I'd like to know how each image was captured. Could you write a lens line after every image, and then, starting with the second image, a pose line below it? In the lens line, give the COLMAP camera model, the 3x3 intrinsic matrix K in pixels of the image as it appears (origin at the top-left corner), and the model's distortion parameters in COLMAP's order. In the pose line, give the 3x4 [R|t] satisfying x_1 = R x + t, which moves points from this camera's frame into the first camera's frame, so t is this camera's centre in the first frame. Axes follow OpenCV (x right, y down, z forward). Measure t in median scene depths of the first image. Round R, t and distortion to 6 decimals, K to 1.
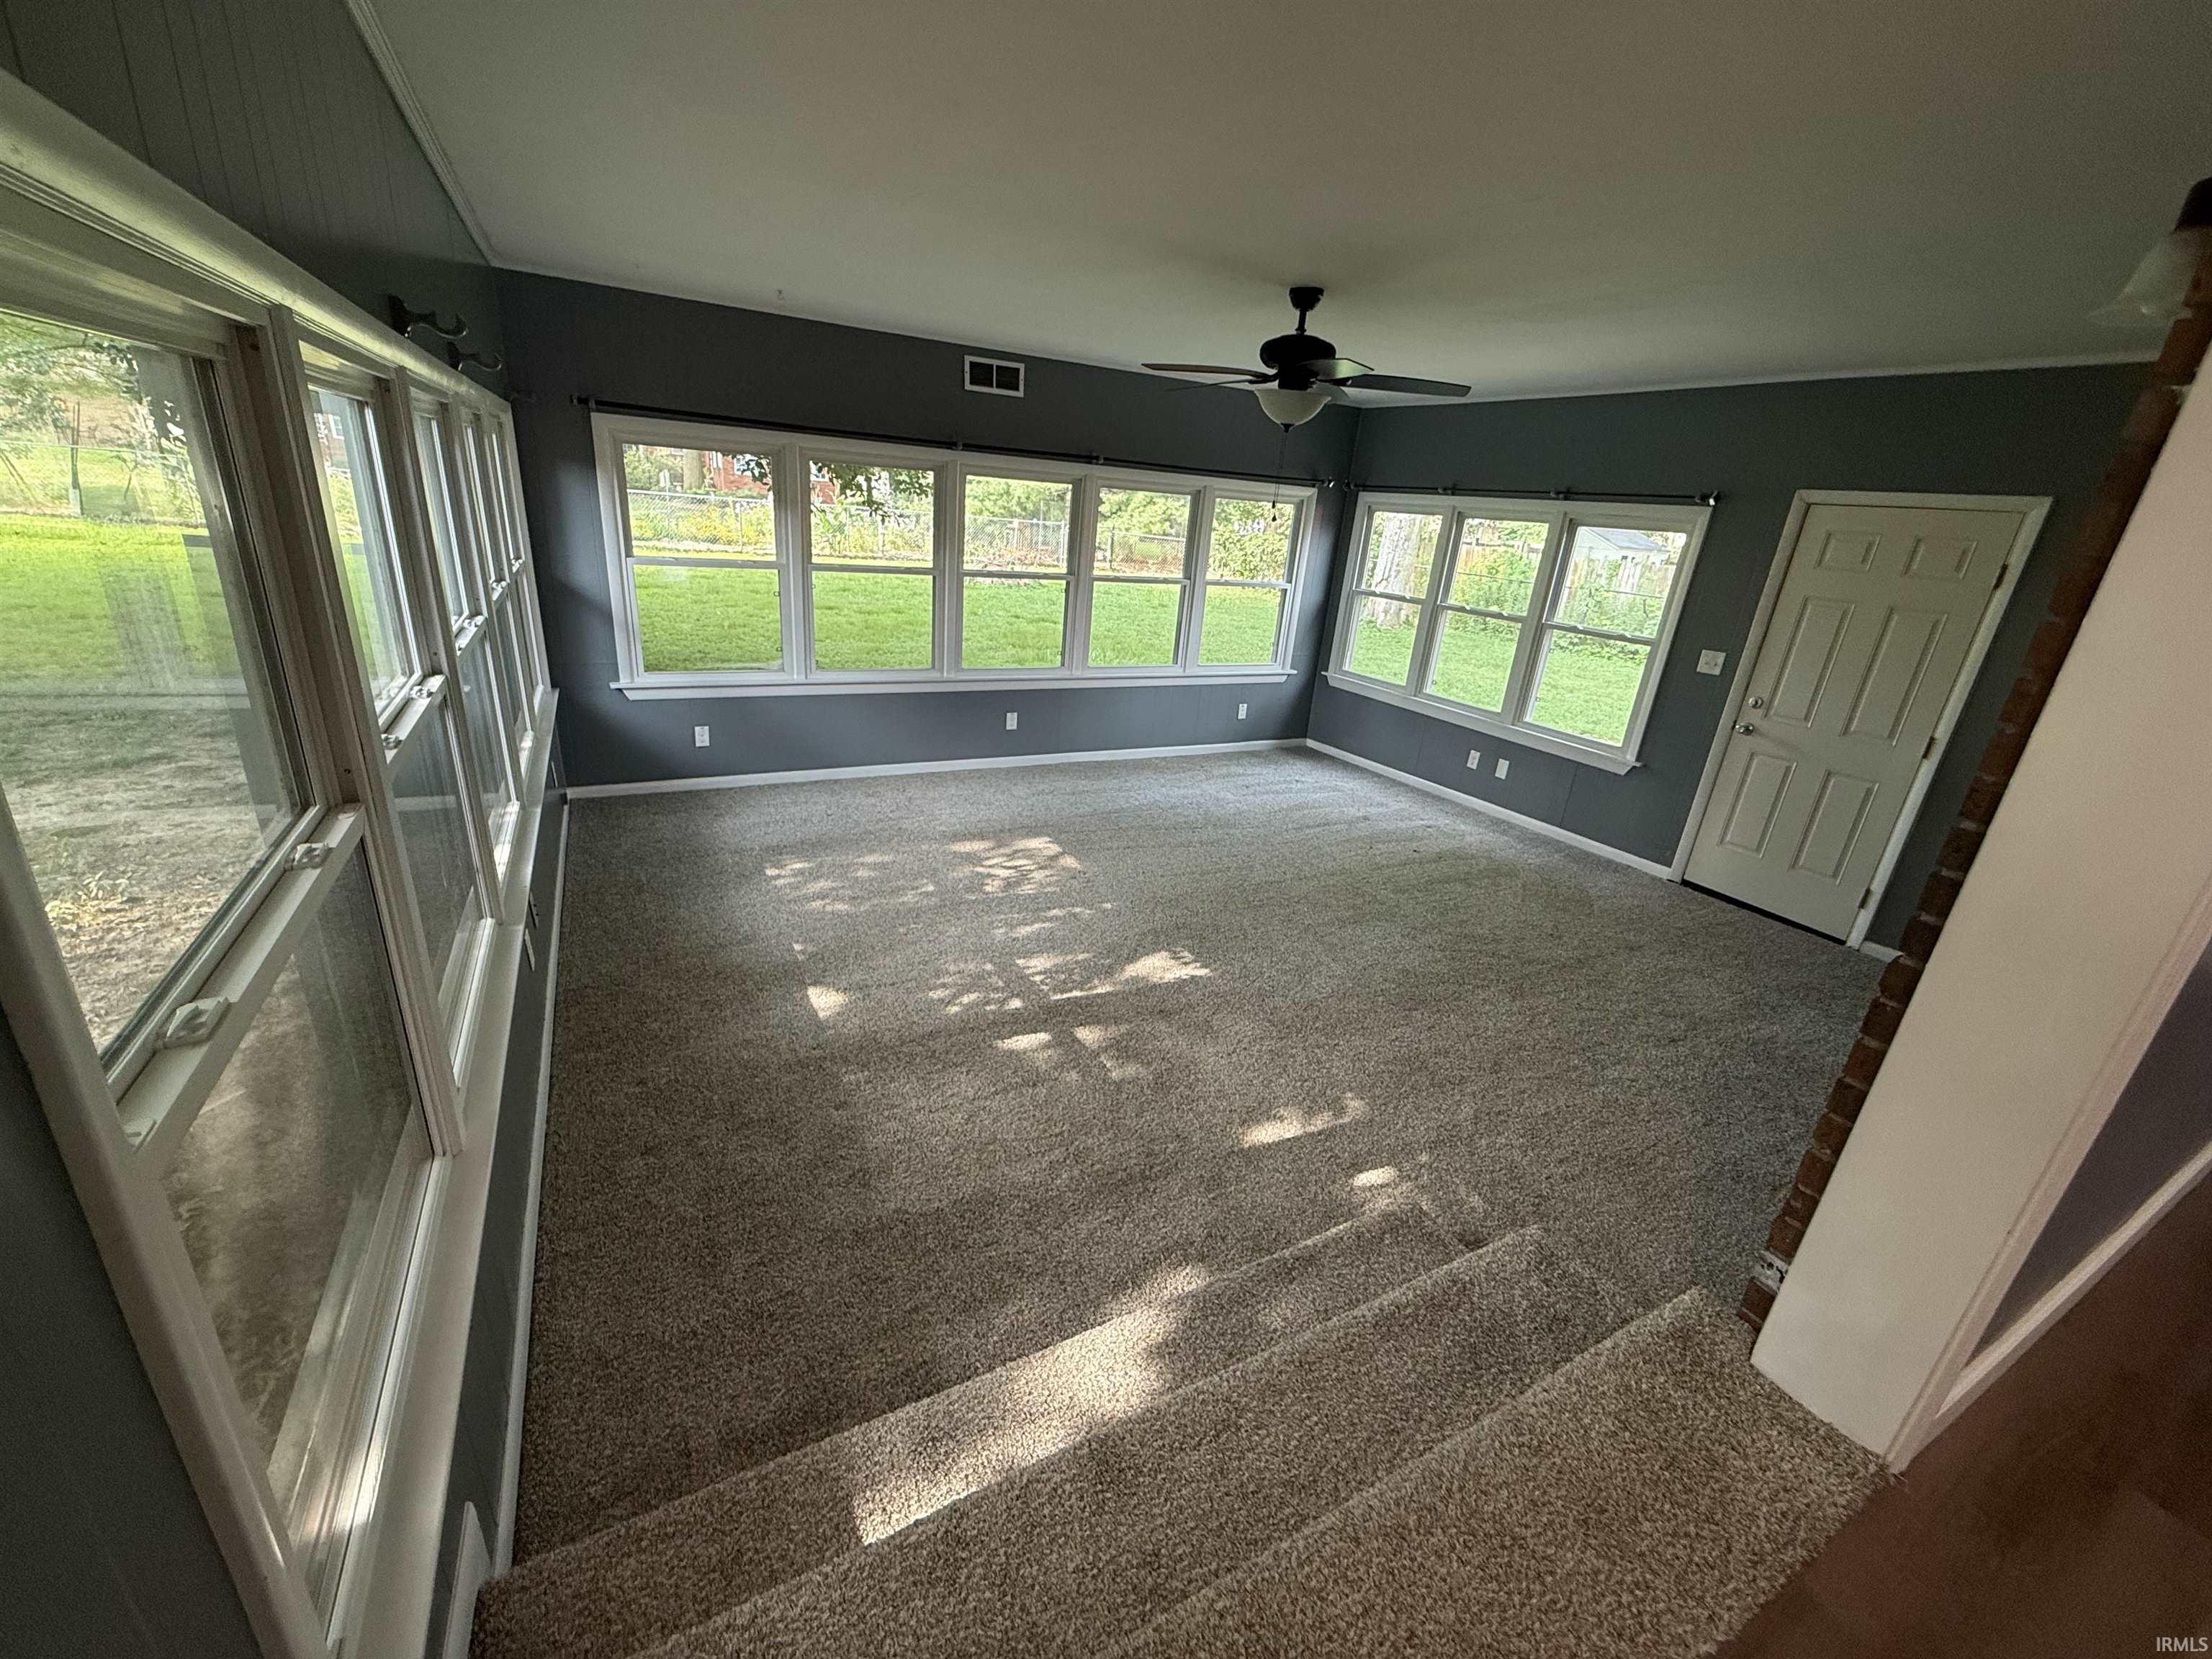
lens RADIAL K [[883.2, 0, 1096.8], [0, 883.2, 824.5], [0, 0, 1]] dist [0.003368, -0.000713]
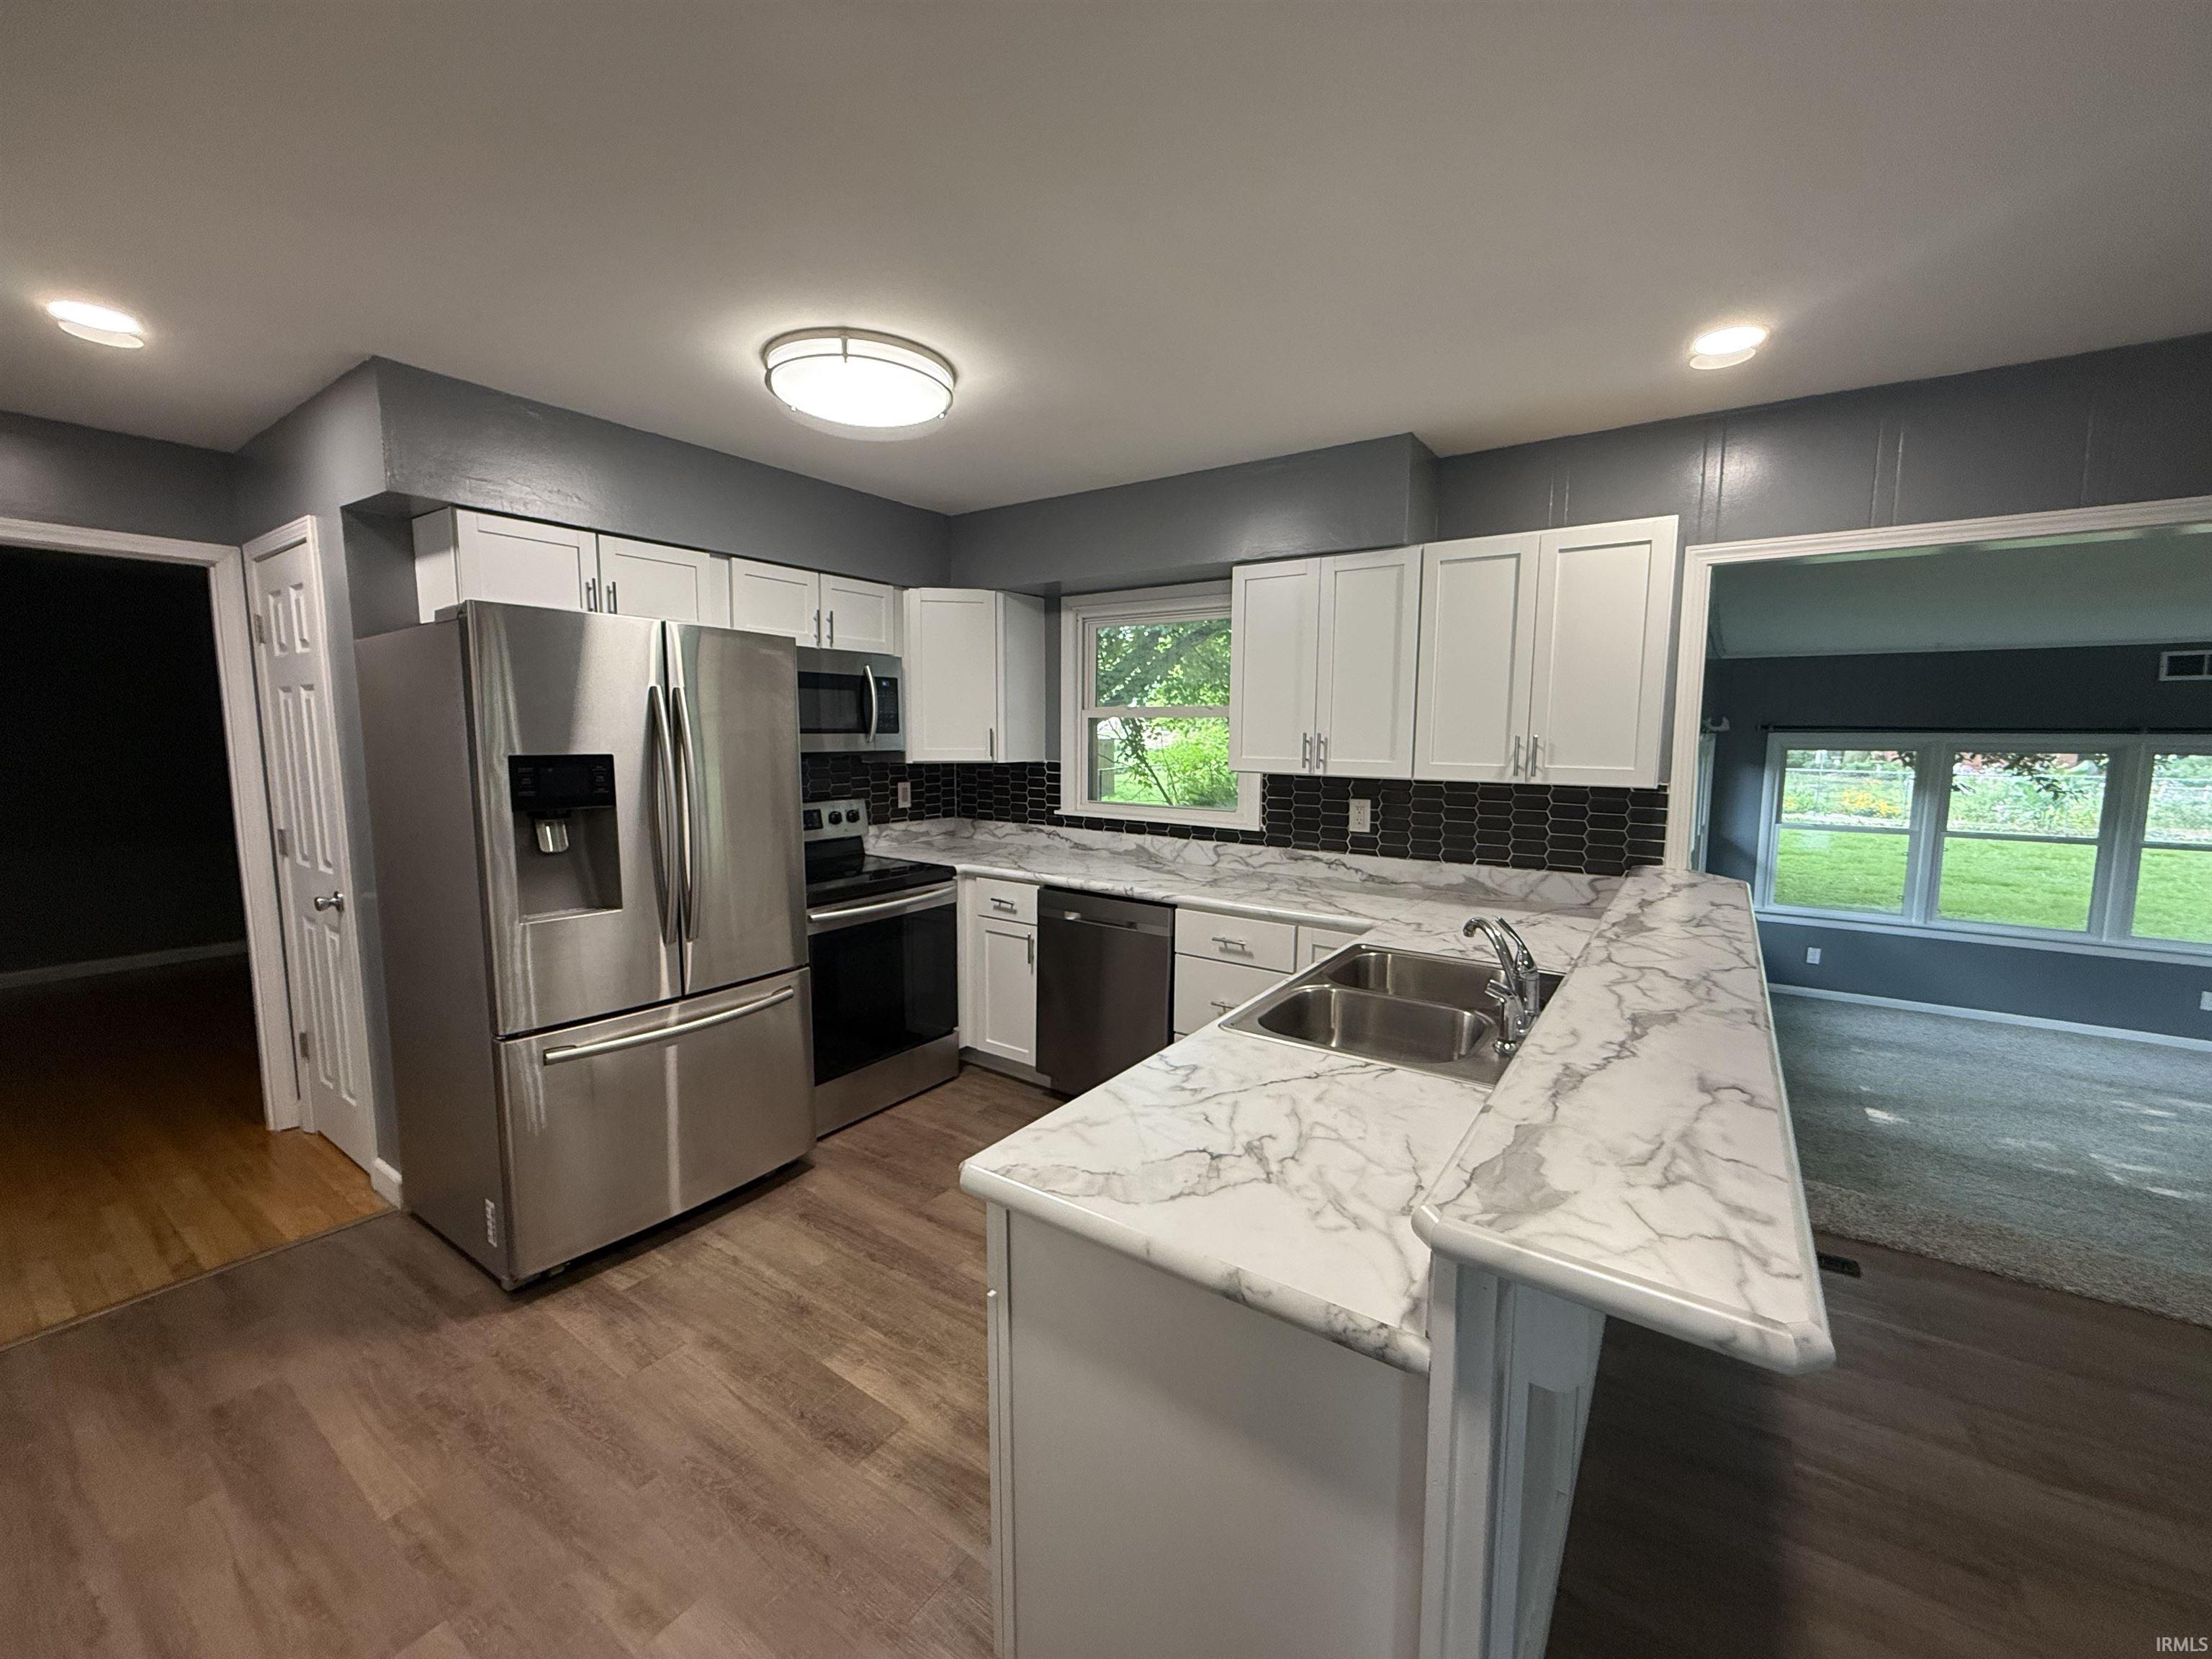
lens RADIAL K [[883.2, 0, 1106.1], [0, 883.2, 823.8], [0, 0, 1]] dist [0.003368, -0.000713]
pose [[0.444794, 0.018395, -0.895444, 0.256395], [-0.280064, 0.952508, -0.119549, 0.165719], [0.850718, 0.303957, 0.428822, -0.513290]]
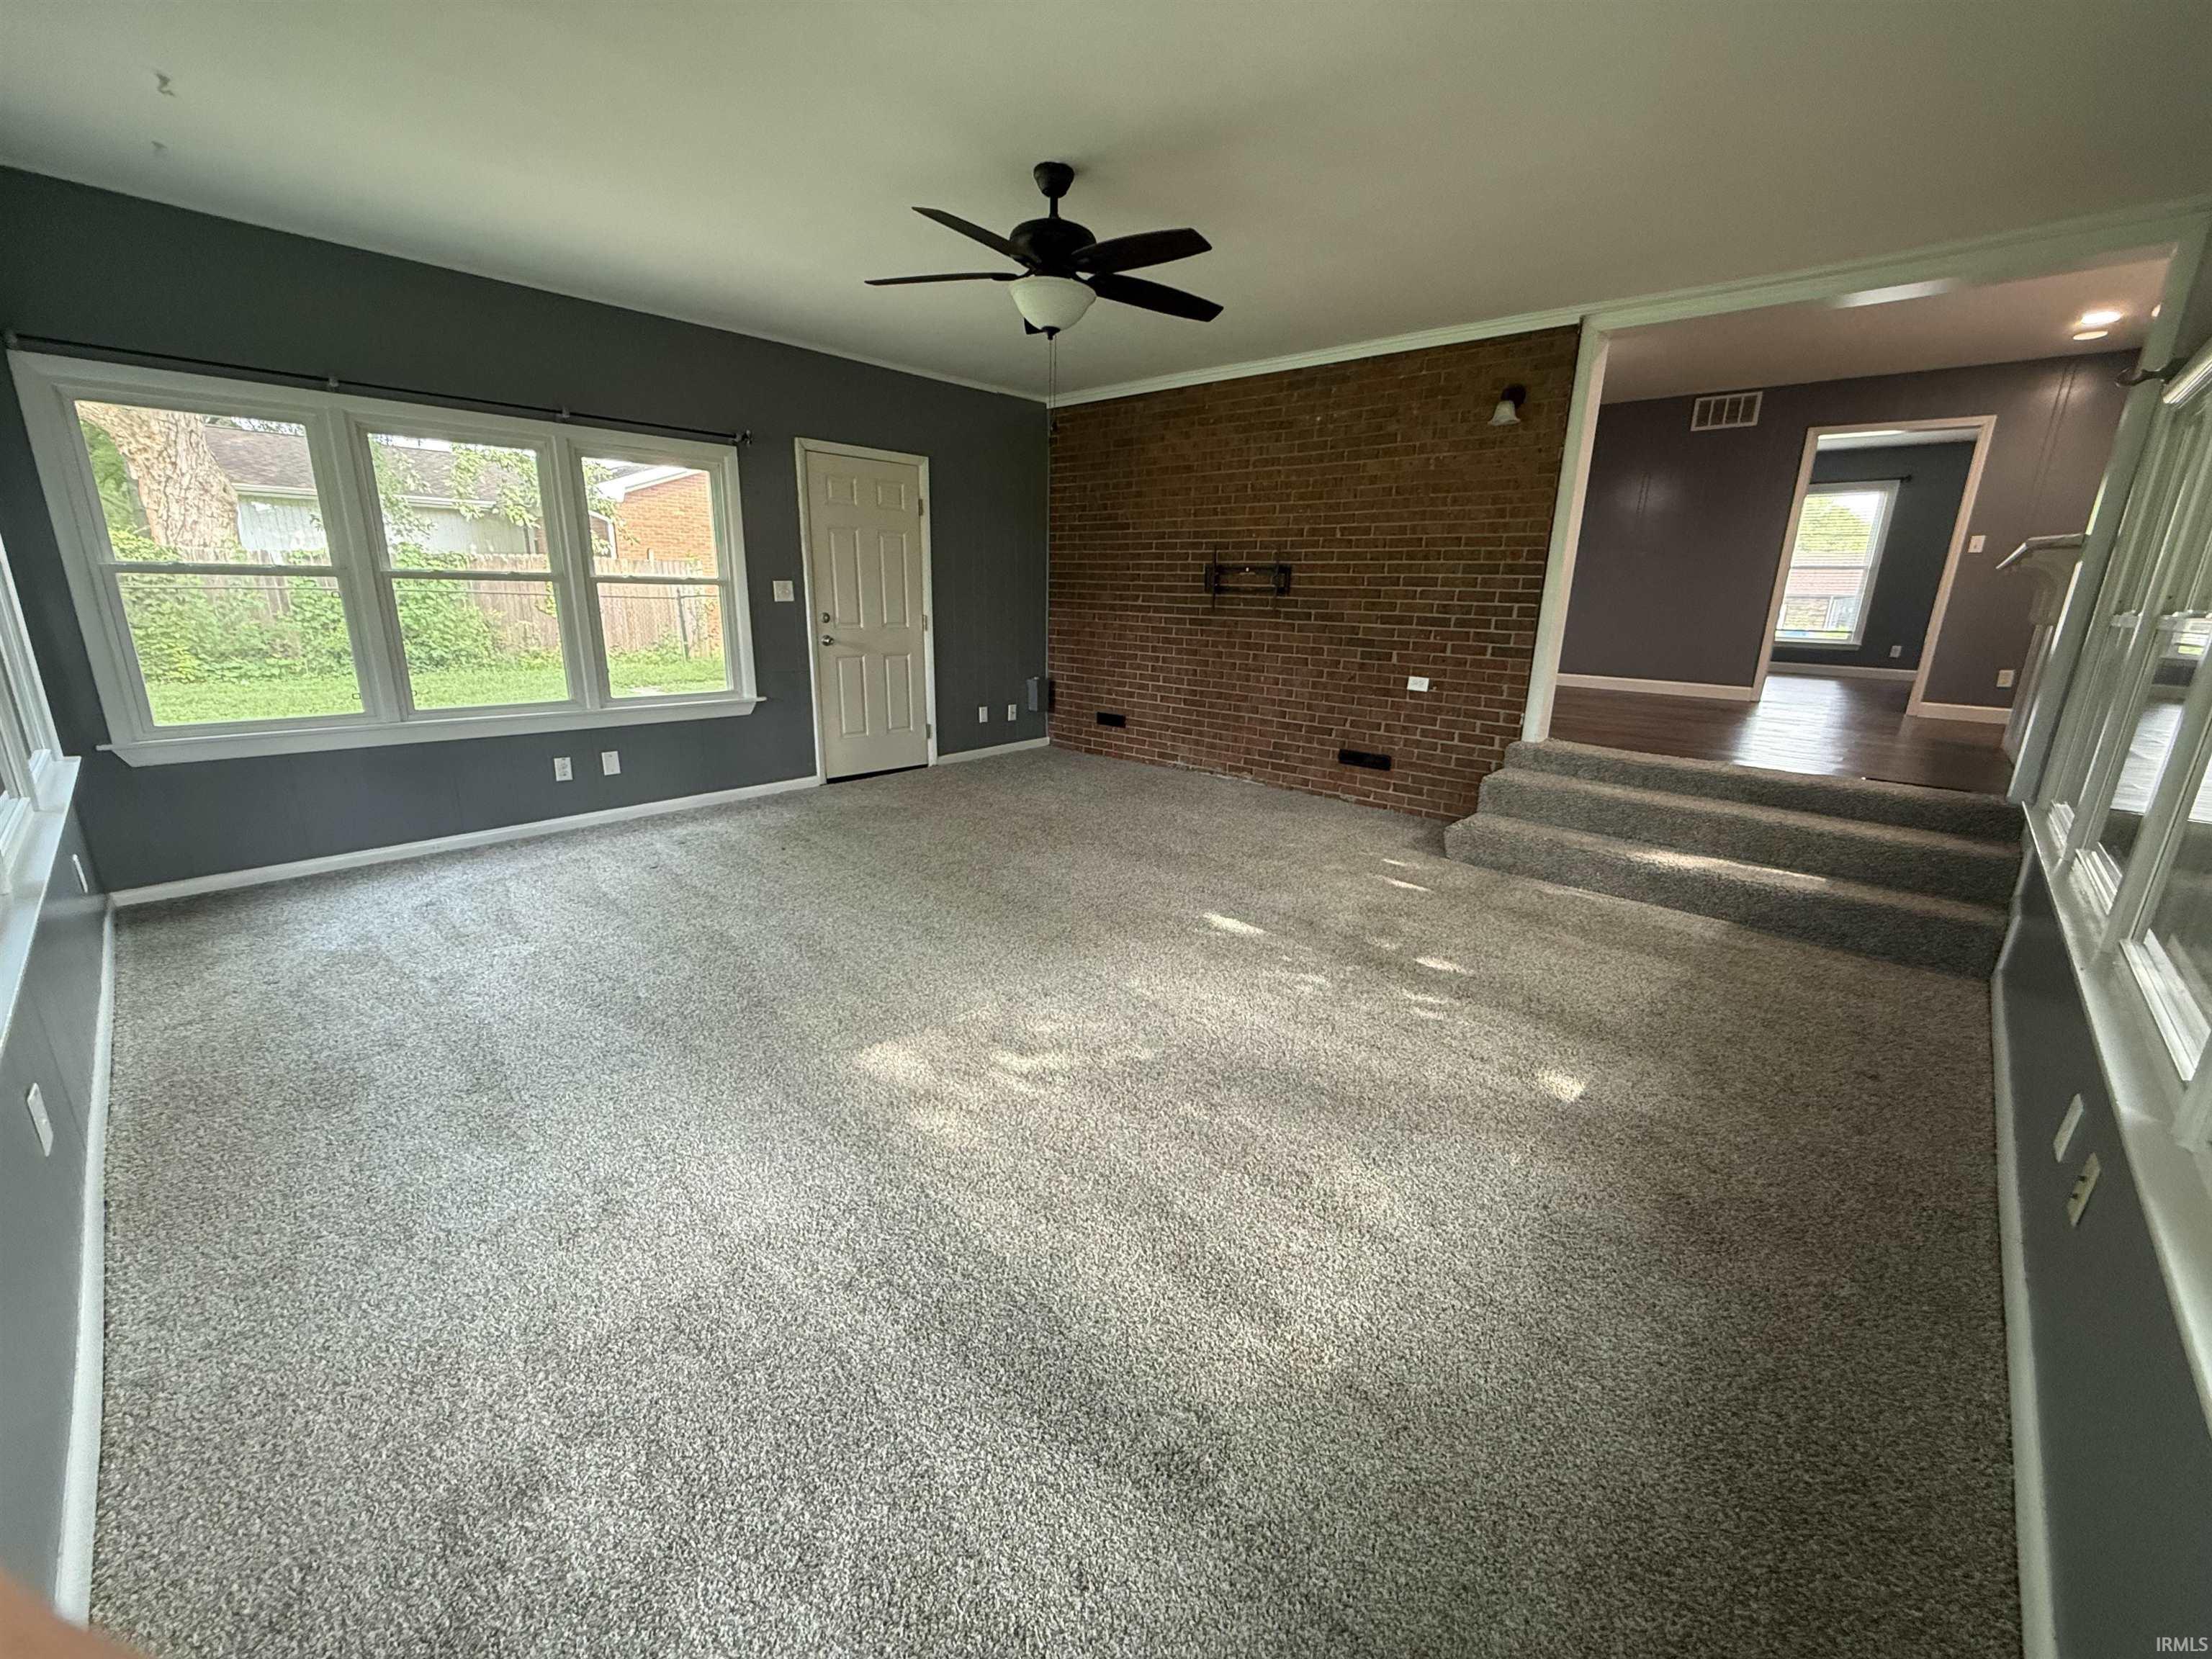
lens RADIAL K [[883.2, 0, 1105.8], [0, 883.2, 827.2], [0, 0, 1]] dist [0.003368, -0.000713]
pose [[-0.313009, -0.330530, 0.890379, -0.476379], [0.281331, 0.863147, 0.419322, -0.253222], [-0.907127, 0.381742, -0.177184, 0.853835]]
